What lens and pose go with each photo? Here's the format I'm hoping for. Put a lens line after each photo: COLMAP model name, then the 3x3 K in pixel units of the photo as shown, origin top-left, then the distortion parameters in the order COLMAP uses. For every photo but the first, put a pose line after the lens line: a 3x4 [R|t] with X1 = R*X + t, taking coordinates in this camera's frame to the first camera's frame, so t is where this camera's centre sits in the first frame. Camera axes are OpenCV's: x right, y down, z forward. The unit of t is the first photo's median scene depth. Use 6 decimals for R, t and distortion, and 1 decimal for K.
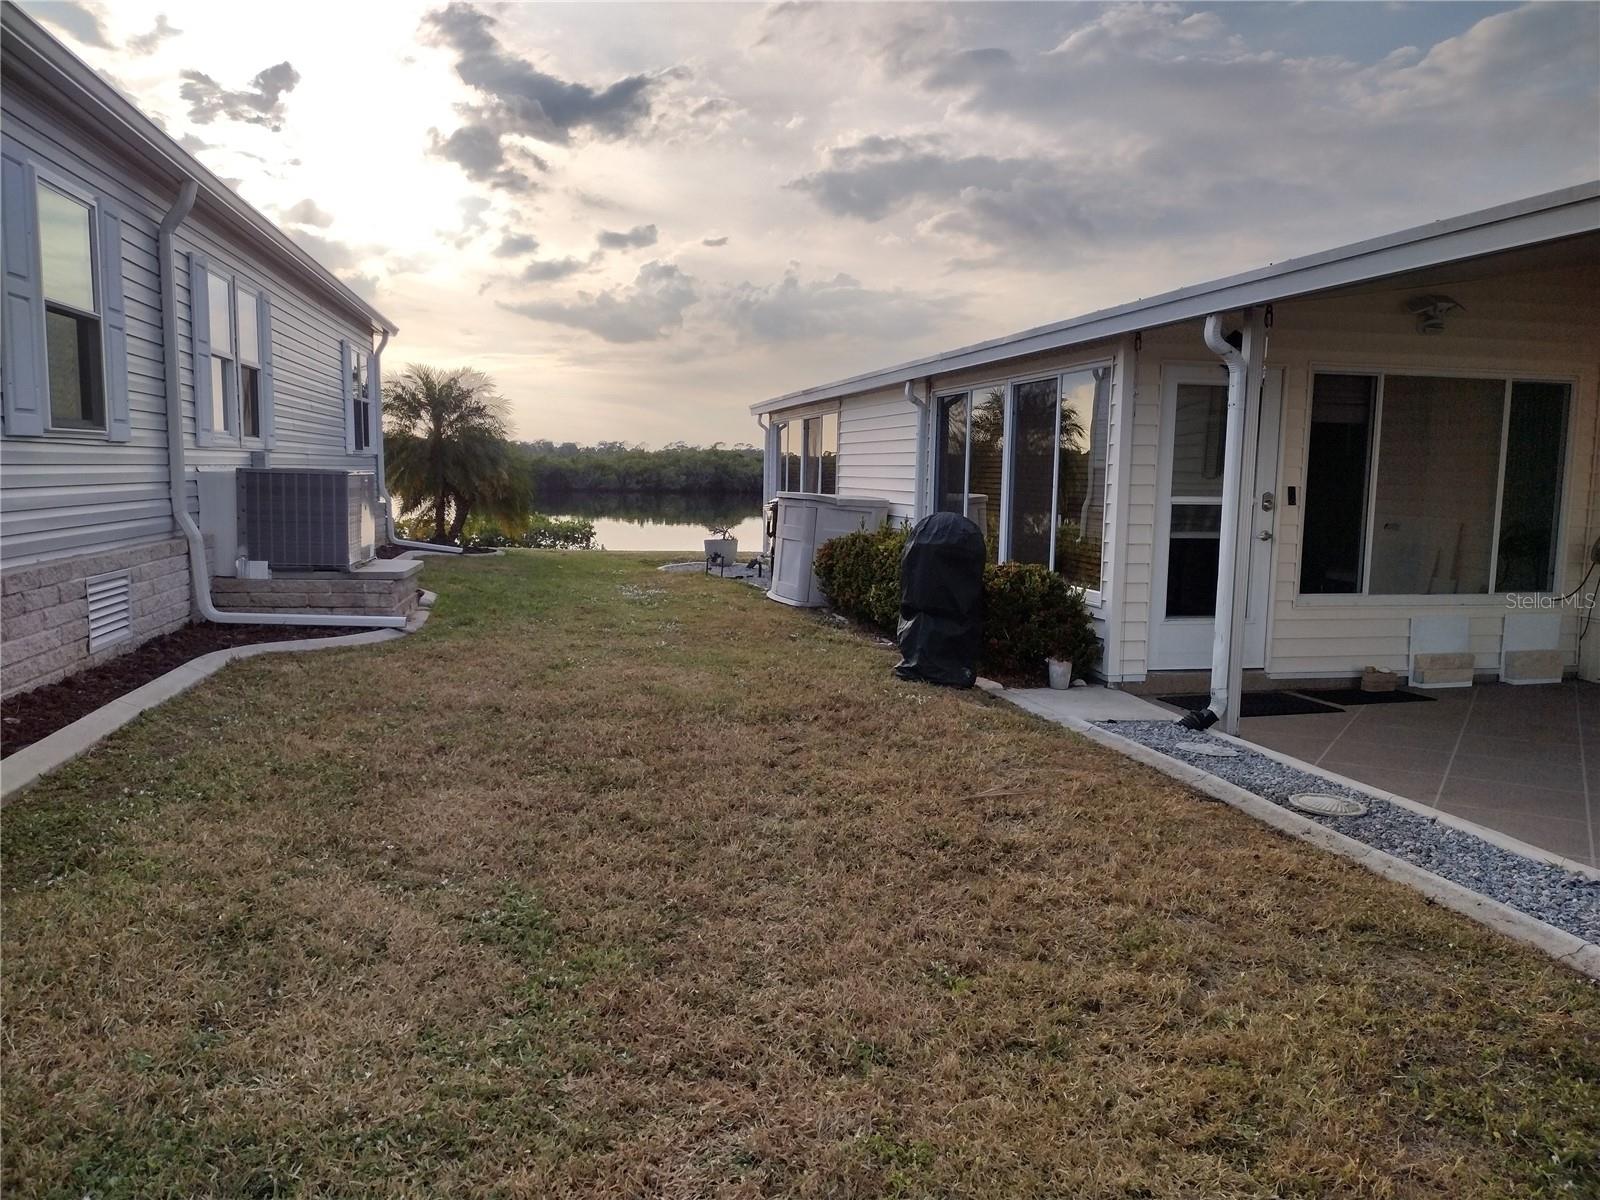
lens RADIAL K [[1185.7, 0, 794.3], [0, 1185.7, 606.1], [0, 0, 1]] dist [0.066333, -0.088981]
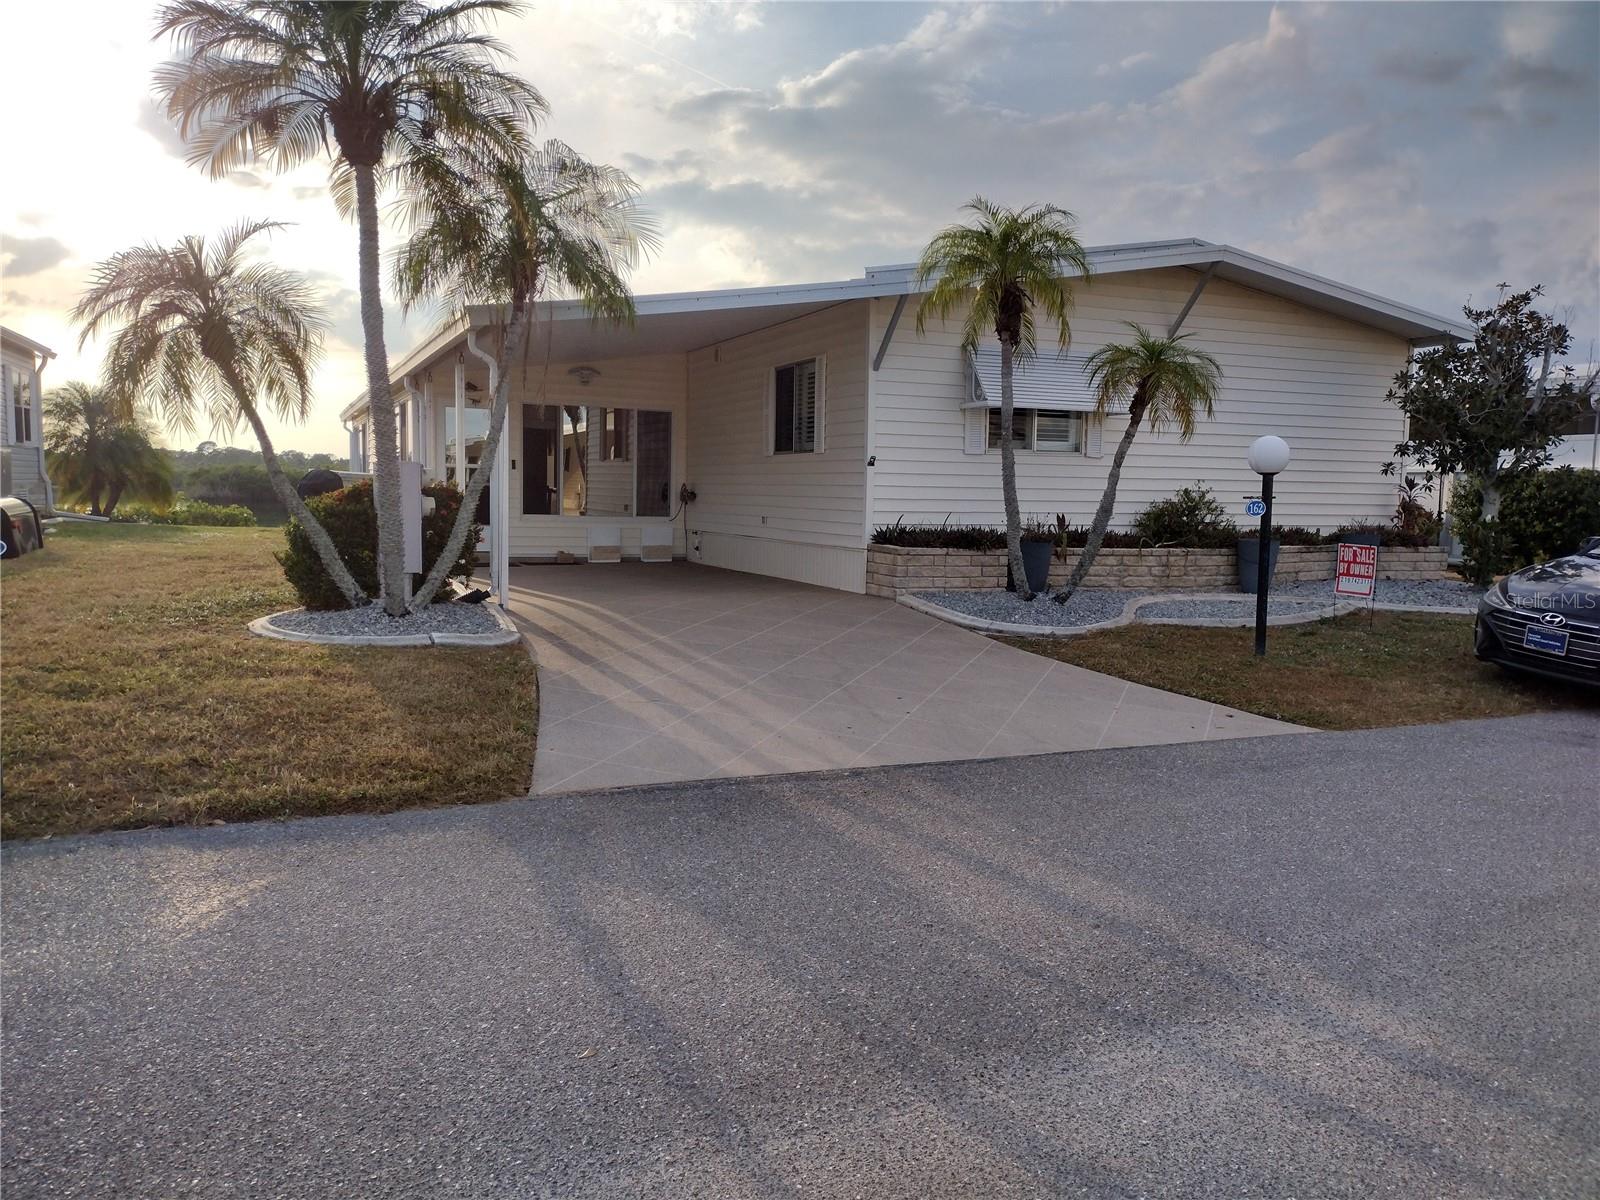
lens RADIAL K [[1185.7, 0, 794.3], [0, 1185.7, 606.1], [0, 0, 1]] dist [0.066333, -0.088981]
pose [[0.982776, -0.015262, 0.184167, 0.227083], [0.017328, 0.999804, -0.009612, 0.076349], [-0.183985, 0.012637, 0.982848, -0.462705]]
